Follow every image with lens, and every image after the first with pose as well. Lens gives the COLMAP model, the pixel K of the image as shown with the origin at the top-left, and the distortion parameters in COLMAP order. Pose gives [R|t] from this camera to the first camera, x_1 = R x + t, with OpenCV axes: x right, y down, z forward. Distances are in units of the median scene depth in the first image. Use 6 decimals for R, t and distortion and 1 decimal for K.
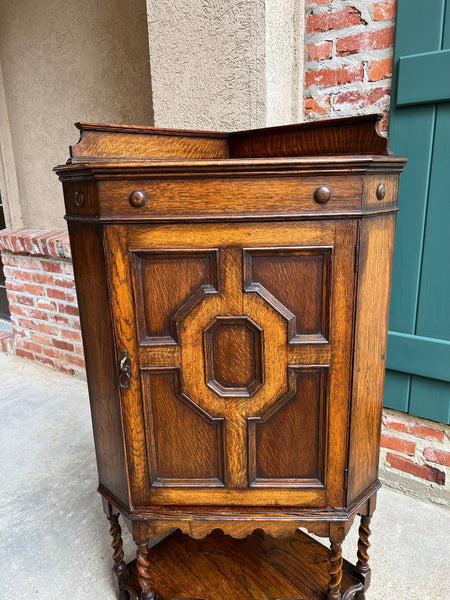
lens RADIAL K [[454.6, 0, 226.0], [0, 454.6, 305.0], [0, 0, 1]] dist [0.051960, -0.063679]
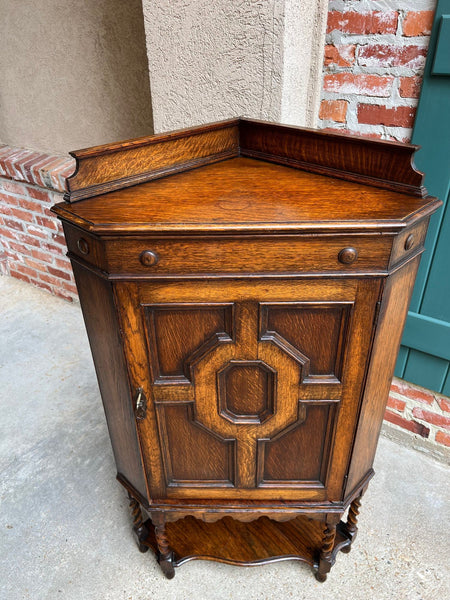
lens RADIAL K [[454.6, 0, 225.9], [0, 454.6, 302.0], [0, 0, 1]] dist [0.051960, -0.063679]
pose [[0.999750, -0.001483, 0.022326, -0.051118], [-0.004892, 0.959178, 0.282762, -0.364599], [-0.021834, -0.282800, 0.958930, 0.076811]]
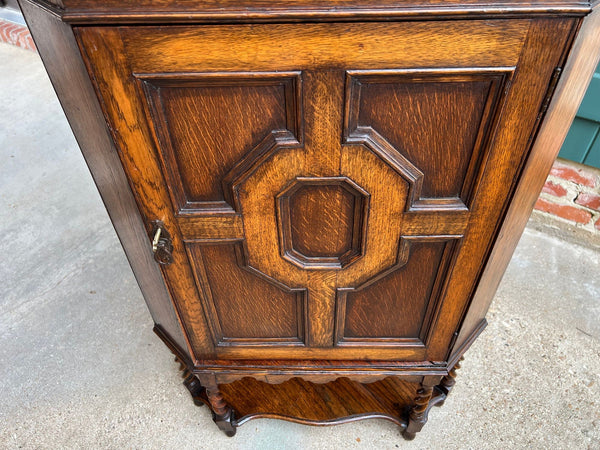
lens RADIAL K [[454.6, 0, 300.6], [0, 454.6, 224.8], [0, 0, 1]] dist [0.051960, -0.063679]
pose [[0.999686, -0.011896, 0.022048, -0.029010], [-0.000088, 0.878398, 0.477929, -0.205334], [-0.025053, -0.477781, 0.878122, 0.405198]]
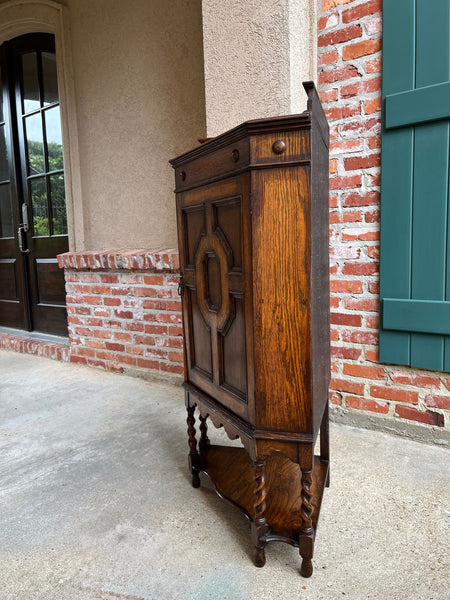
lens RADIAL K [[454.6, 0, 229.1], [0, 454.6, 298.5], [0, 0, 1]] dist [0.051960, -0.063679]
pose [[0.998720, 0.000041, -0.050572, 0.008899], [-0.007874, 0.987931, -0.154695, 0.307699], [0.049955, 0.154895, 0.986667, -0.109961]]
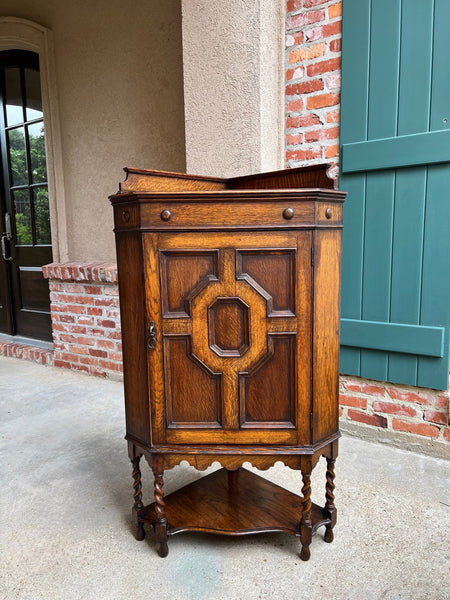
lens RADIAL K [[454.6, 0, 224.6], [0, 454.6, 305.8], [0, 0, 1]] dist [0.051960, -0.063679]
pose [[0.999968, 0.007961, -0.000264, 0.002573], [-0.007932, 0.992218, -0.124259, 0.221746], [-0.000727, 0.124257, 0.992250, -0.406033]]
